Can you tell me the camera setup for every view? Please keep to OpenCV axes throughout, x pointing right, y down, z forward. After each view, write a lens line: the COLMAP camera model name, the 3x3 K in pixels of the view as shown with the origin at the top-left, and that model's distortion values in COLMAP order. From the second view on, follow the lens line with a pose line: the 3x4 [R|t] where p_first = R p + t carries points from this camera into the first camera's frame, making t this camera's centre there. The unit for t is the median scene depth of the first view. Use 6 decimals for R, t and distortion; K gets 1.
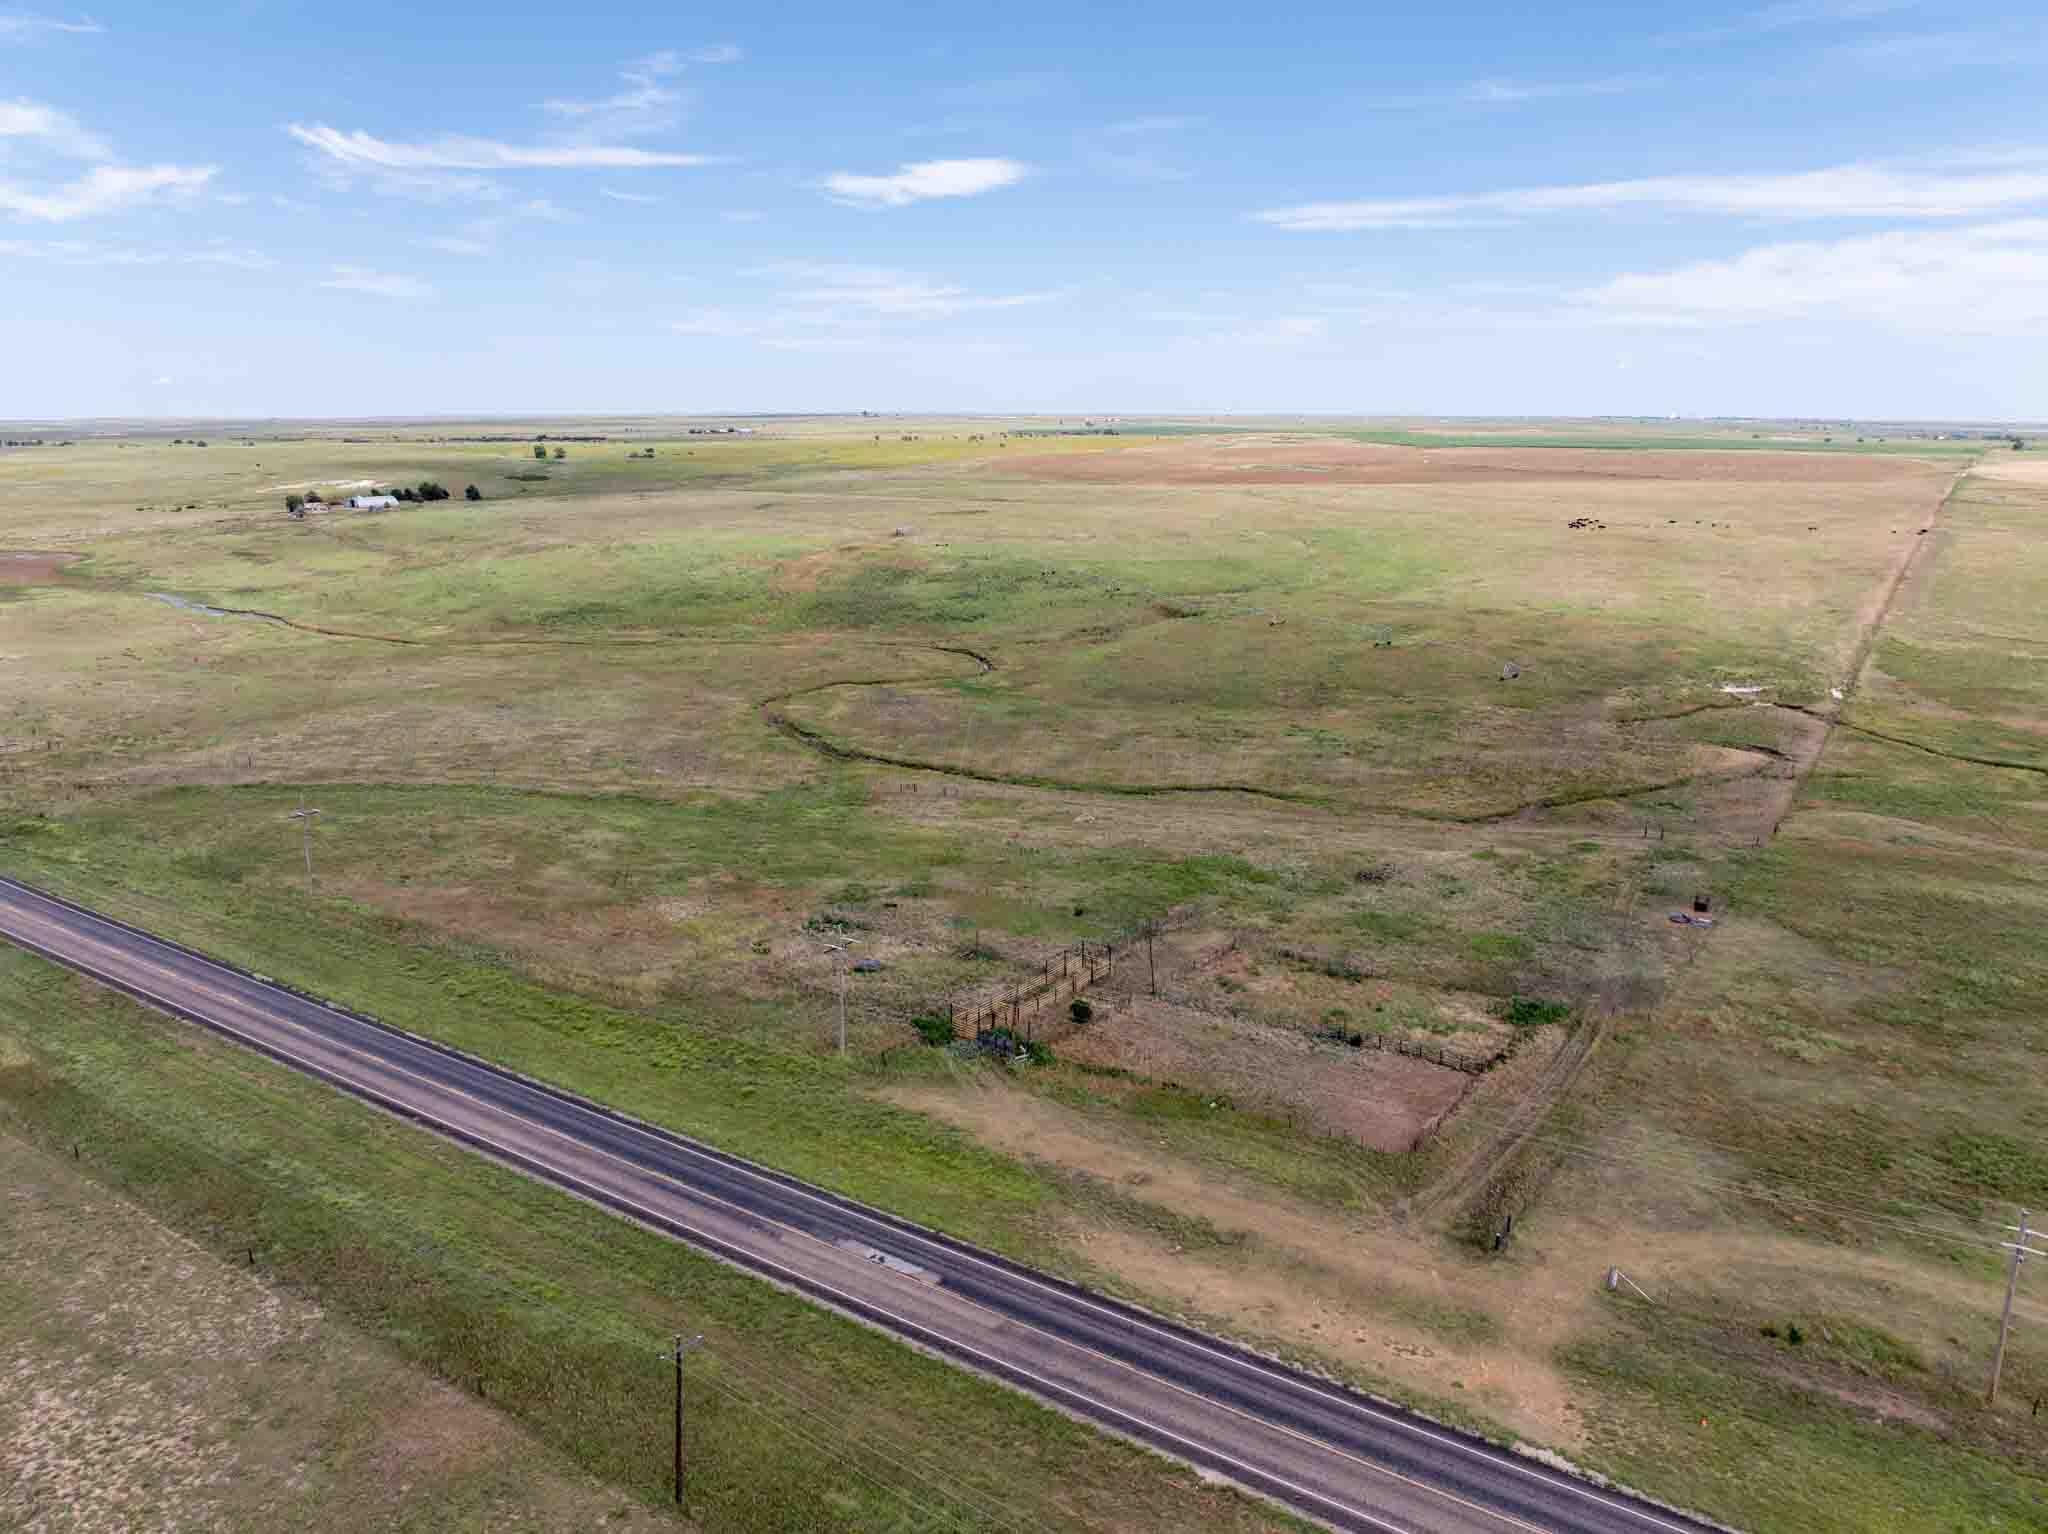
lens RADIAL K [[1425.2, 0, 1025.9], [0, 1425.2, 730.8], [0, 0, 1]] dist [-0.033500, -0.002721]
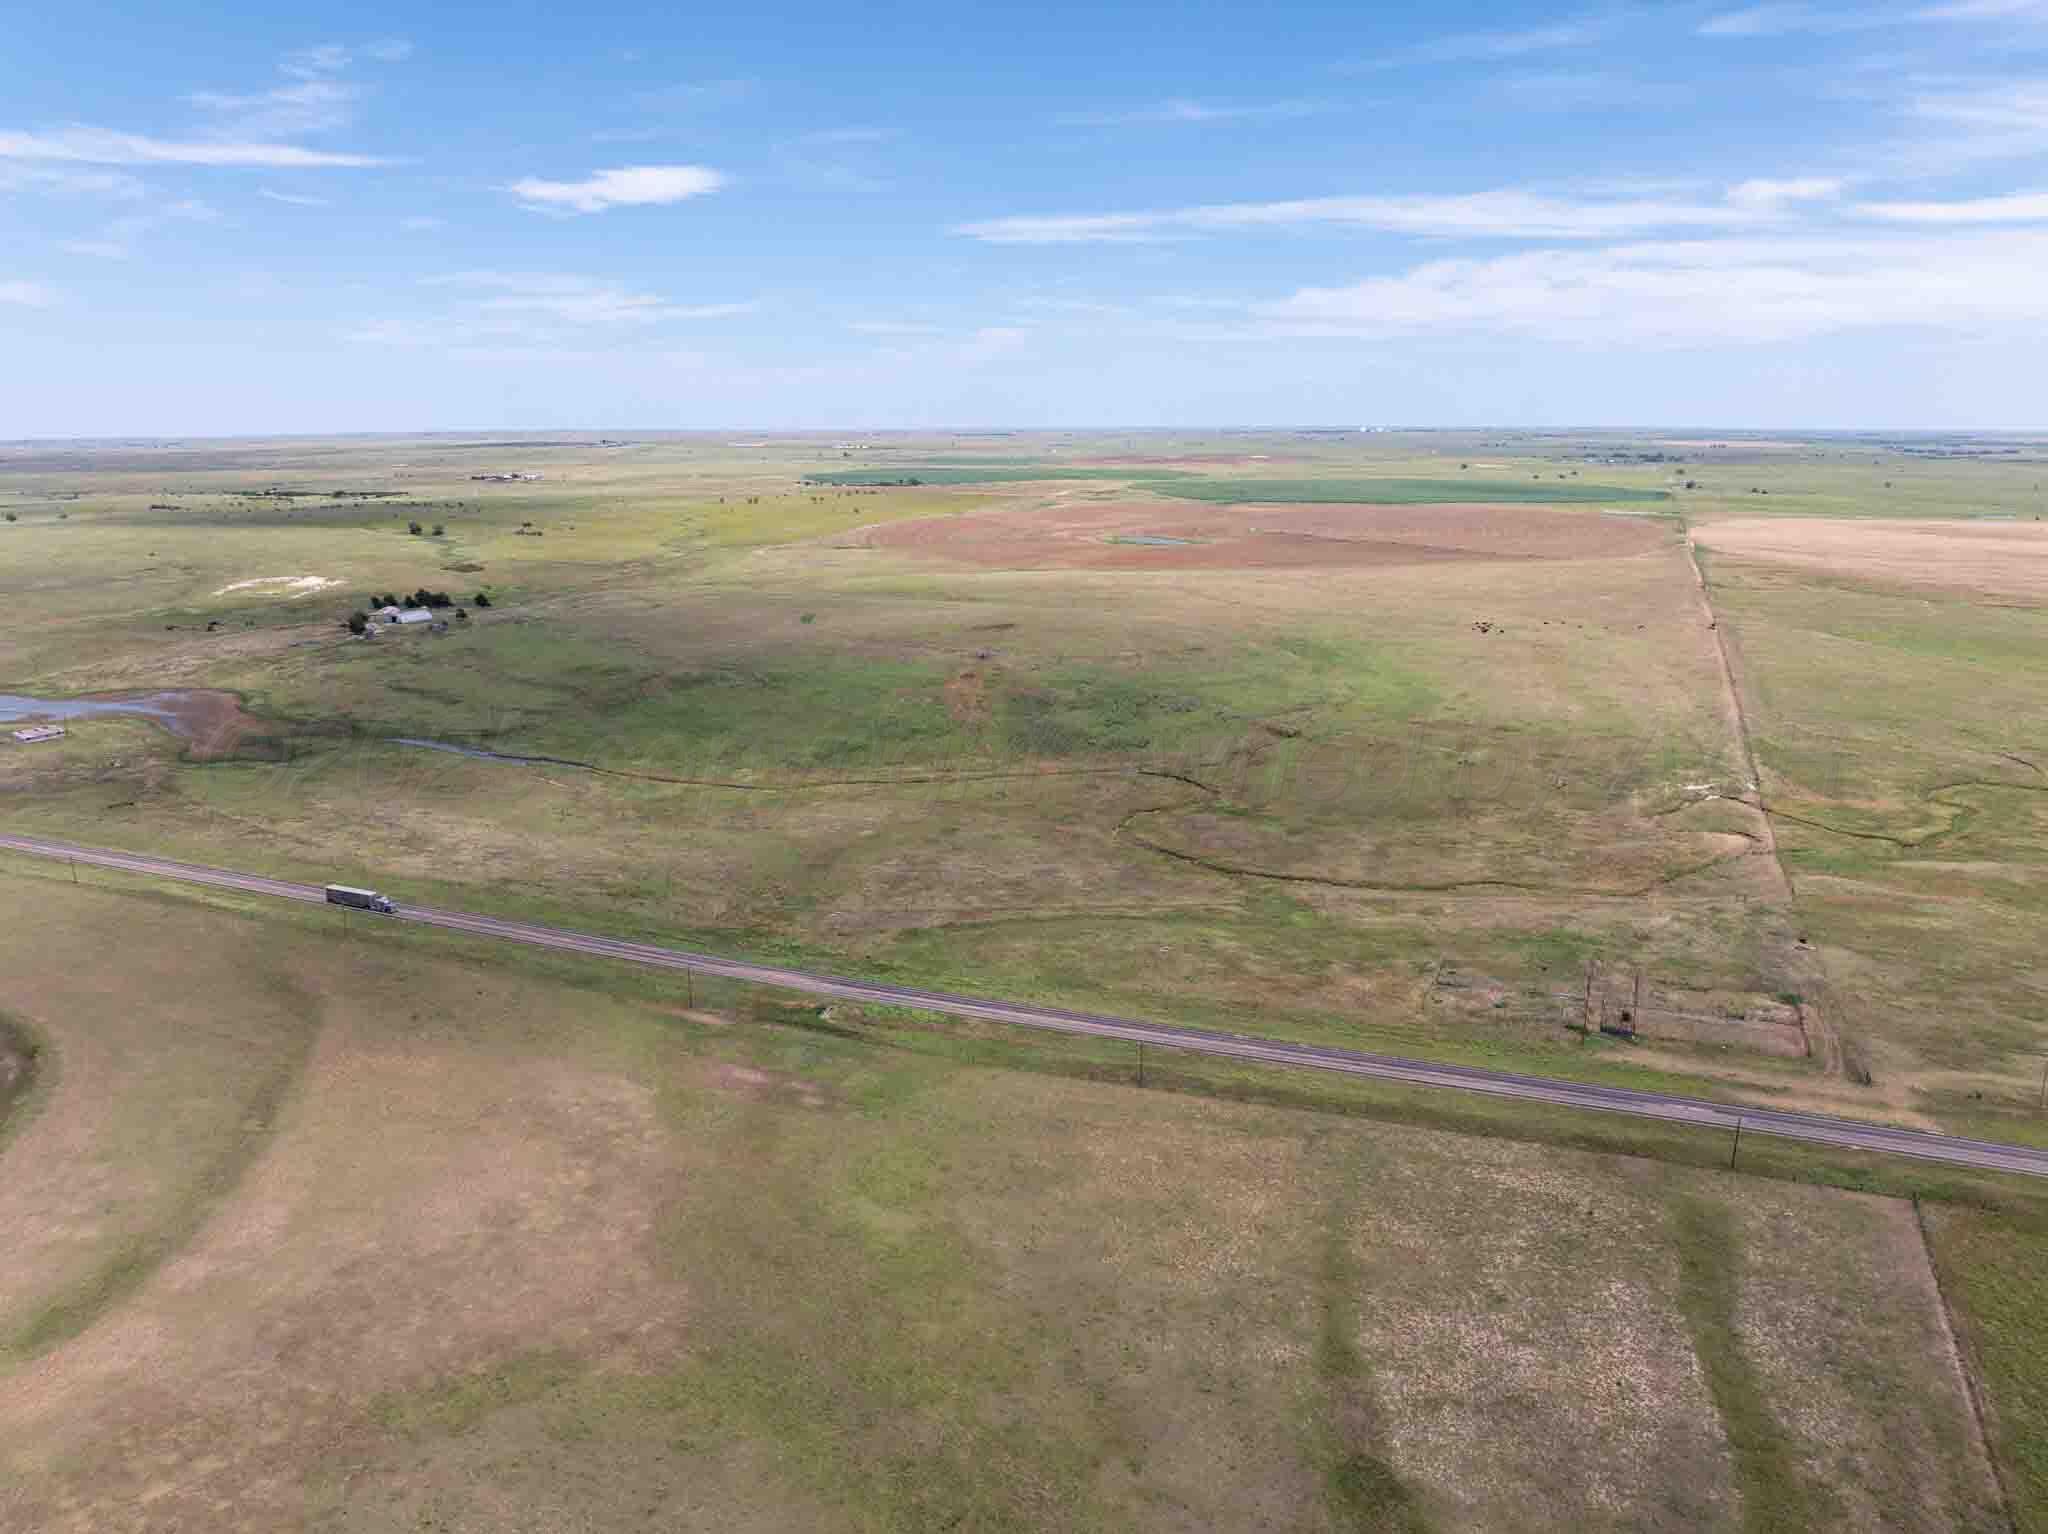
lens RADIAL K [[1419.6, 0, 1024.0], [0, 1419.6, 767.0], [0, 0, 1]] dist [-0.032284, -0.003208]
pose [[0.980665, -0.052116, 0.188629, -1.025450], [0.048746, 0.998559, 0.022465, -0.233862], [-0.189528, -0.012836, 0.981791, -0.806693]]
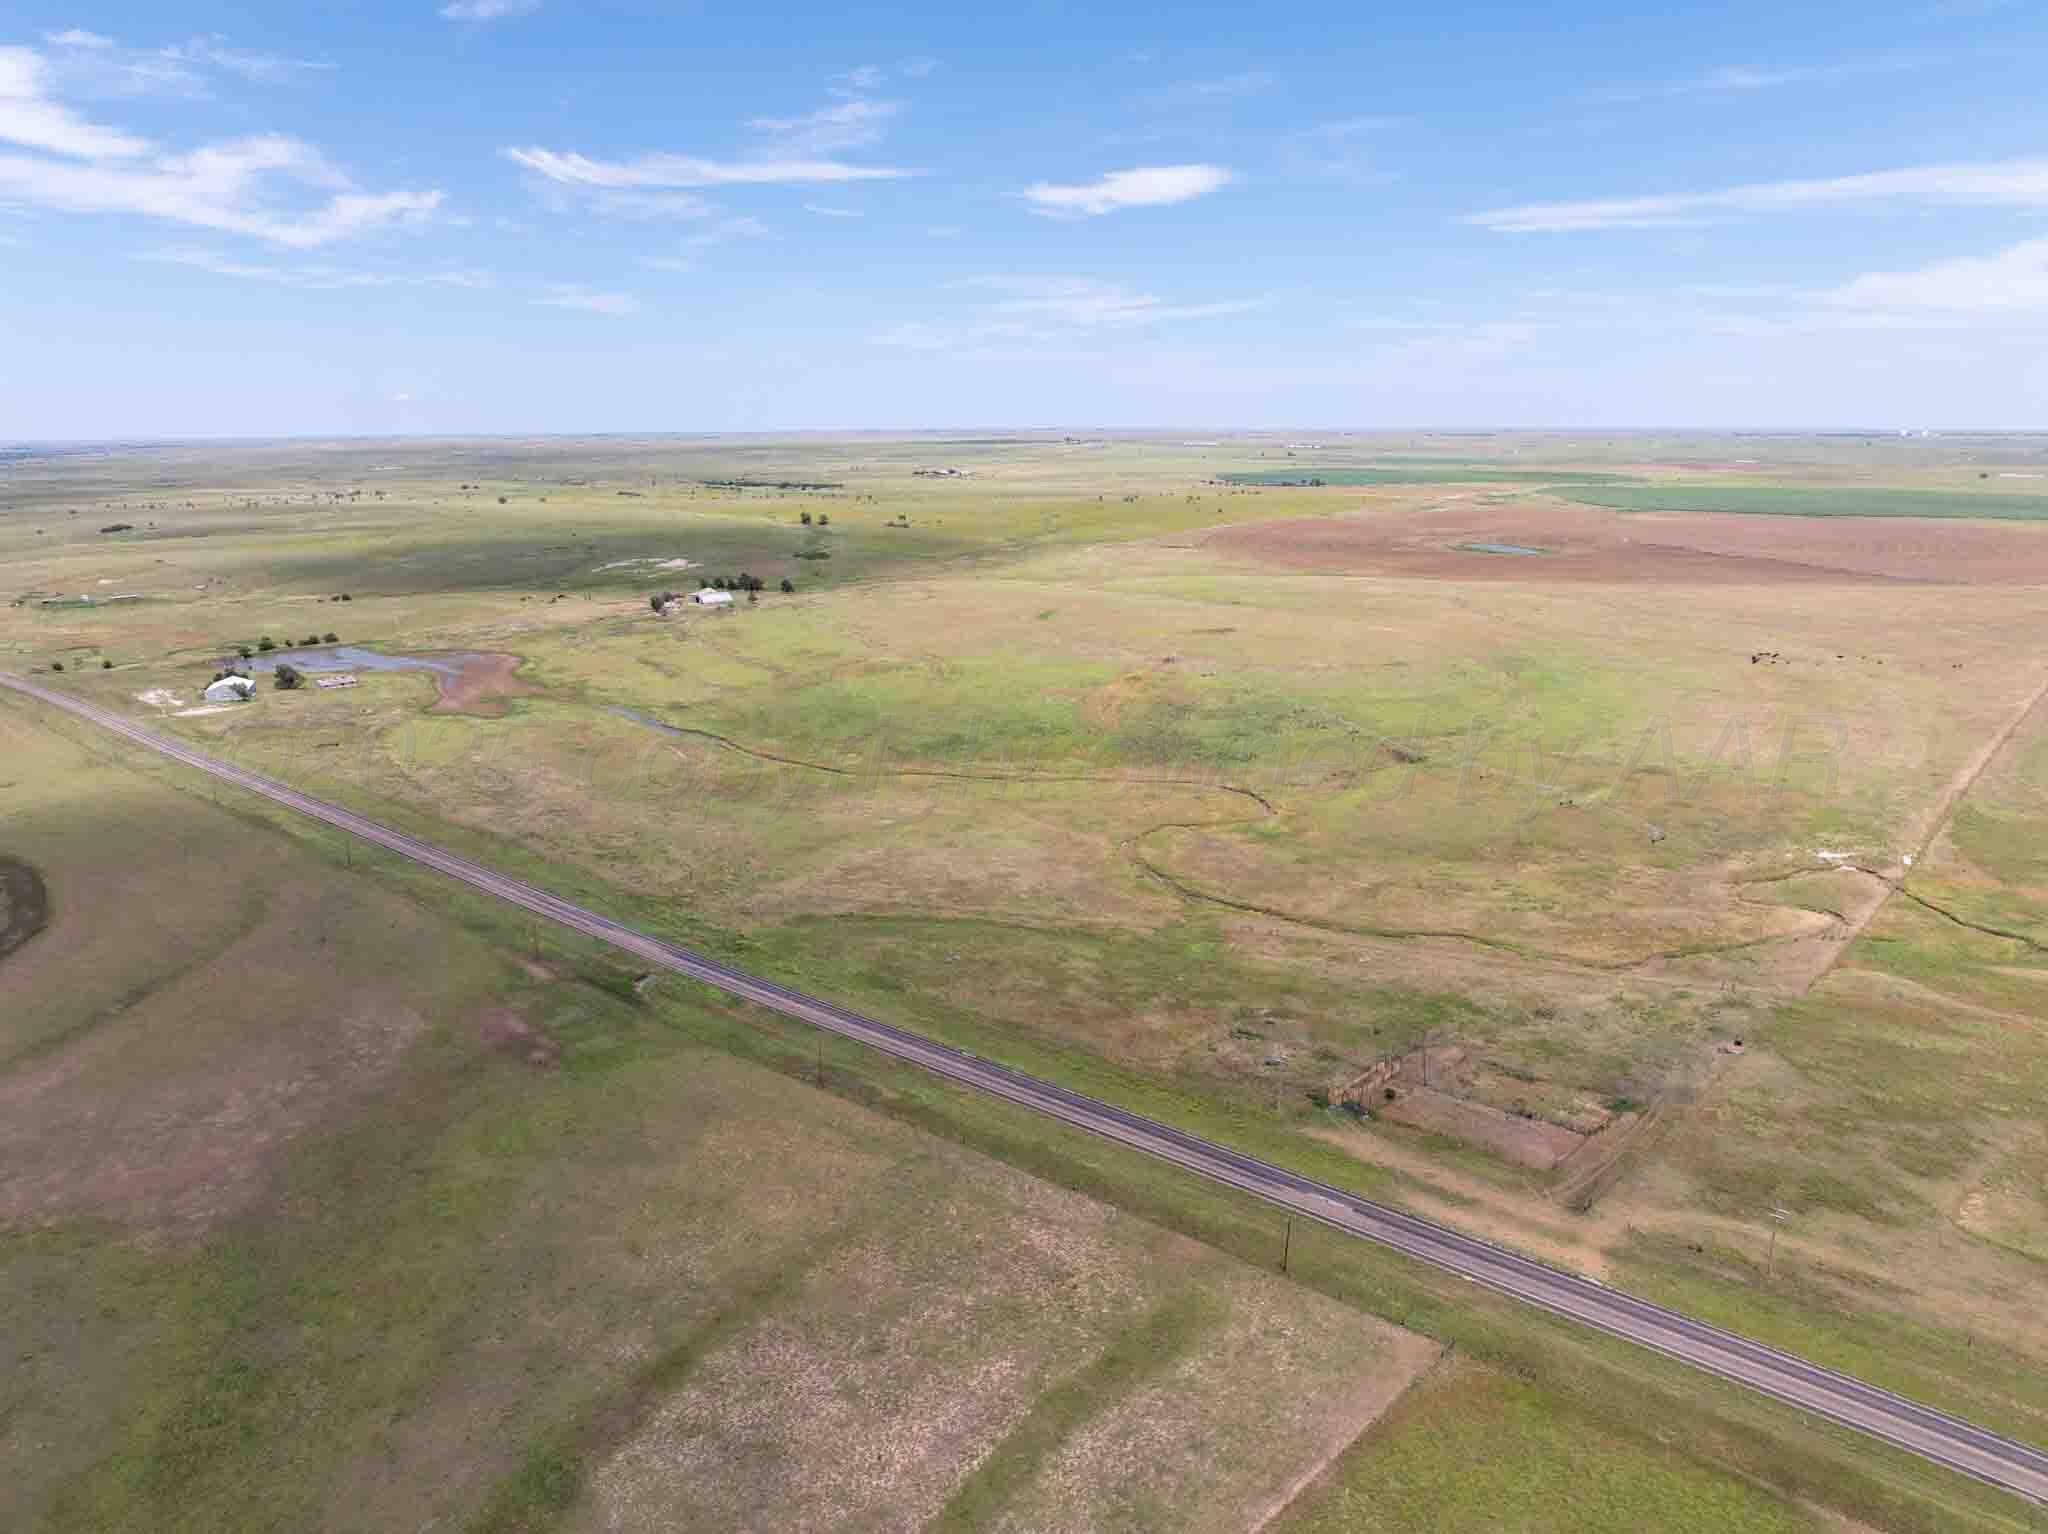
lens RADIAL K [[1401.6, 0, 1029.6], [0, 1401.6, 842.6], [0, 0, 1]] dist [-0.041814, -0.001955]
pose [[0.991562, 0.029727, -0.126180, -0.178962], [-0.020680, 0.997161, 0.072410, -0.226789], [0.127974, -0.069190, 0.989361, -0.780670]]
